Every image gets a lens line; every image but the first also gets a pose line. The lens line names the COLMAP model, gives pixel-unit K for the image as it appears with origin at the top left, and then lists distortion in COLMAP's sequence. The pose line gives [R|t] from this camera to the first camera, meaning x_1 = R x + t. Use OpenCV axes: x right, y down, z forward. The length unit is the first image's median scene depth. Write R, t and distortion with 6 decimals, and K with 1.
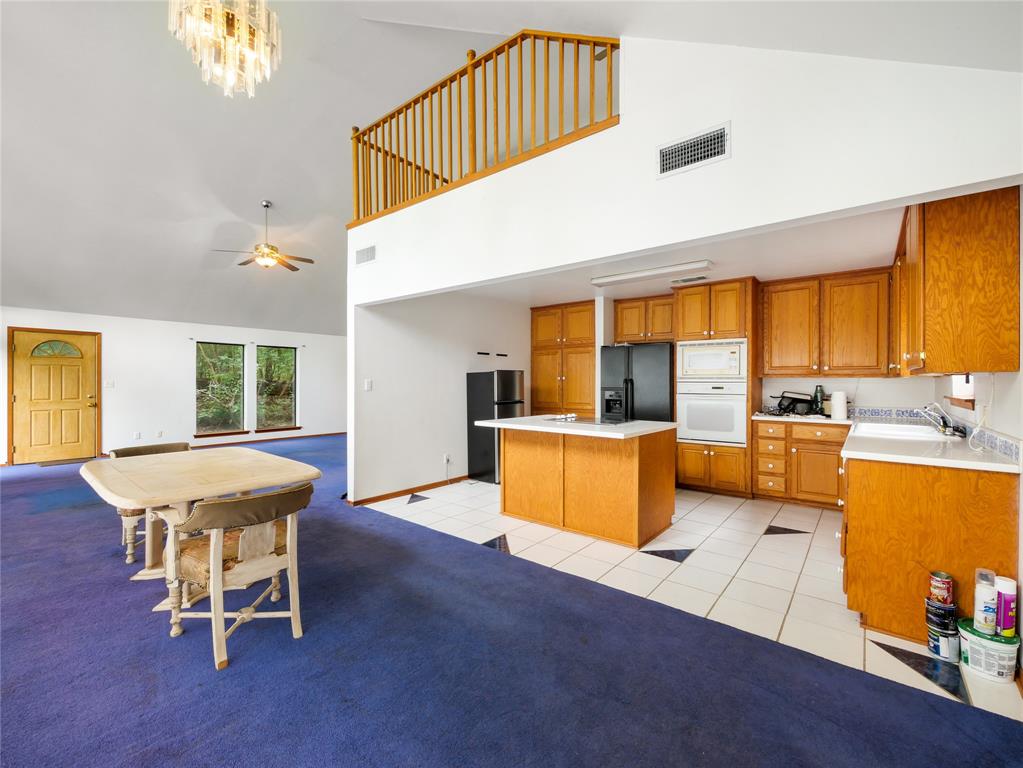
lens RADIAL K [[433.7, 0, 511.6], [0, 433.7, 385.5], [0, 0, 1]] dist [0.000589, 0.000093]
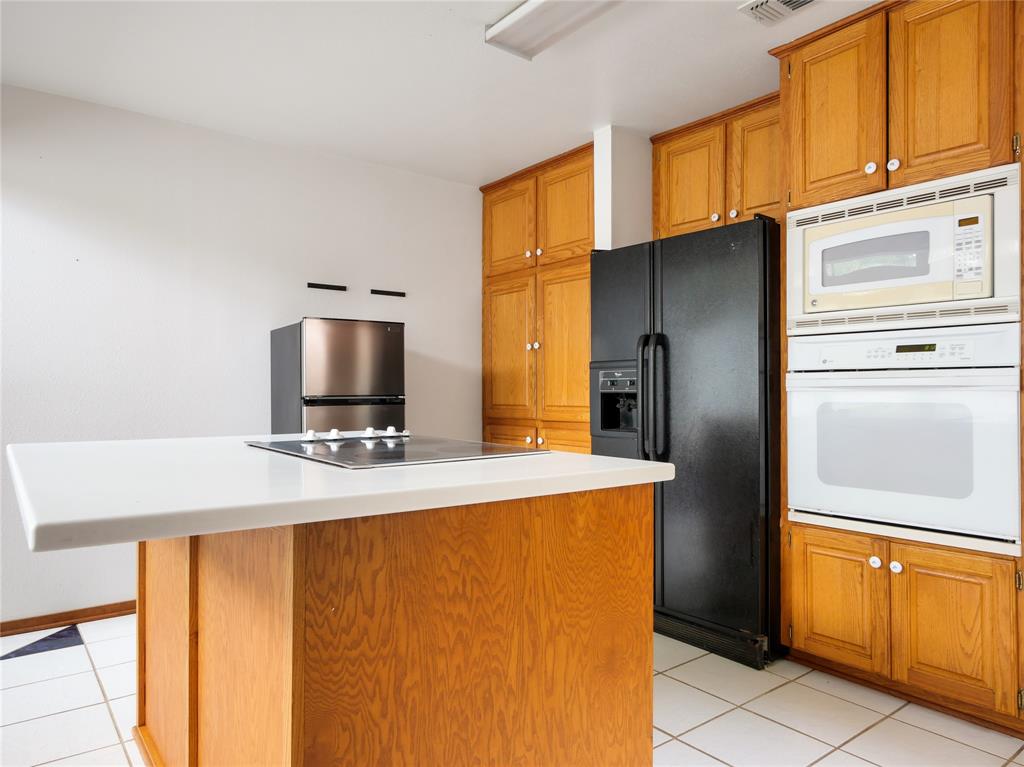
lens RADIAL K [[679.7, 0, 507.7], [0, 679.7, 385.6], [0, 0, 1]] dist [0.002441, -0.000639]
pose [[0.972722, -0.002250, -0.231962, 0.301379], [-0.001255, 0.999887, -0.014961, 0.037444], [0.231970, 0.014844, 0.972610, 0.466477]]
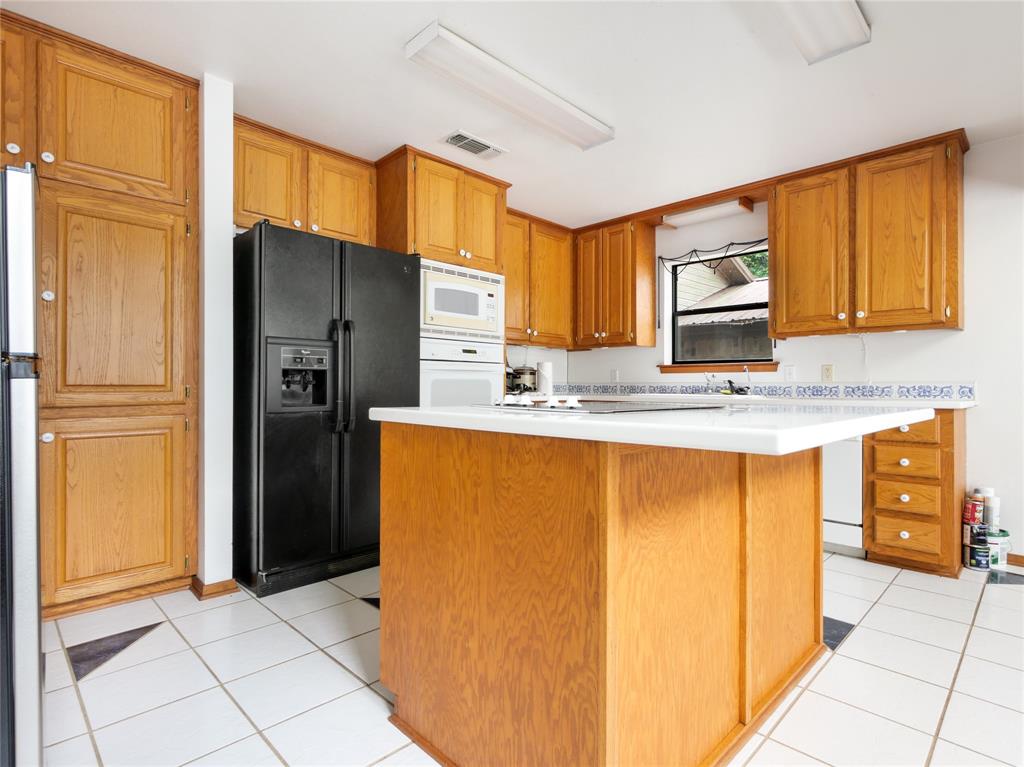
lens RADIAL K [[531.1, 0, 510.3], [0, 531.1, 384.4], [0, 0, 1]] dist [-0.002643, -0.001598]
pose [[0.108440, 0.002131, 0.994101, -0.226521], [0.002782, 0.999993, -0.002447, 0.050596], [-0.994099, 0.003031, 0.108434, 0.840679]]
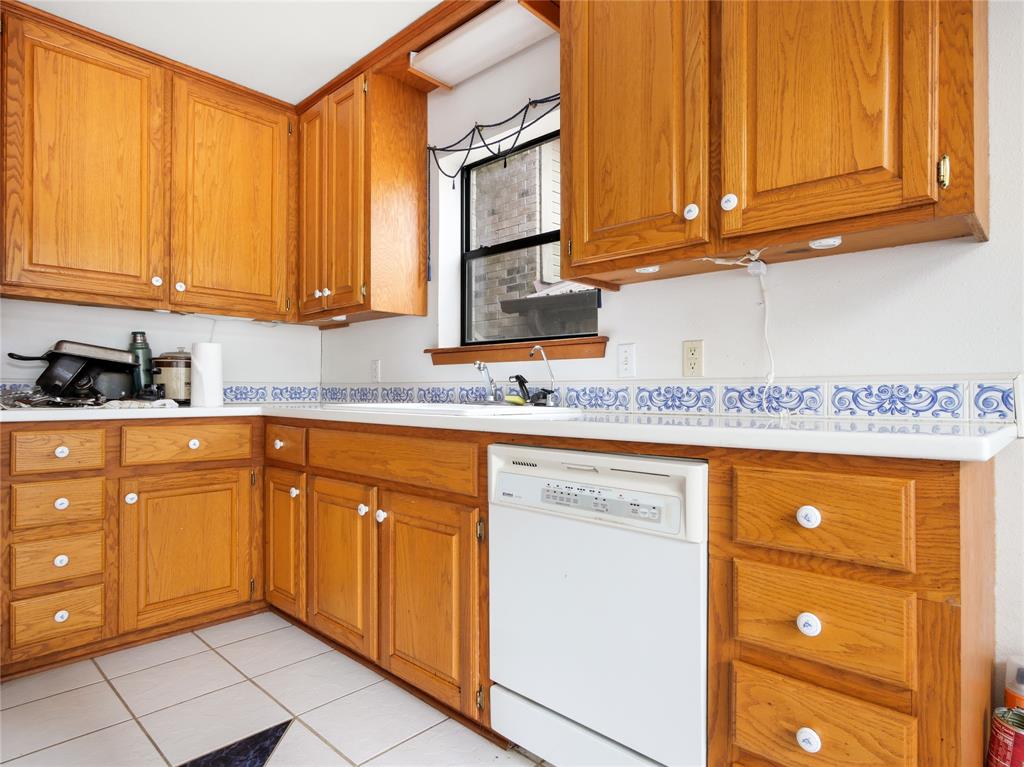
lens RADIAL K [[572.4, 0, 520.4], [0, 572.4, 388.6], [0, 0, 1]] dist [-0.013277, 0.003693]
pose [[0.079645, 0.002316, 0.996821, 0.183914], [0.003462, 0.999991, -0.002600, 0.053792], [-0.996817, 0.003658, 0.079636, 0.564311]]
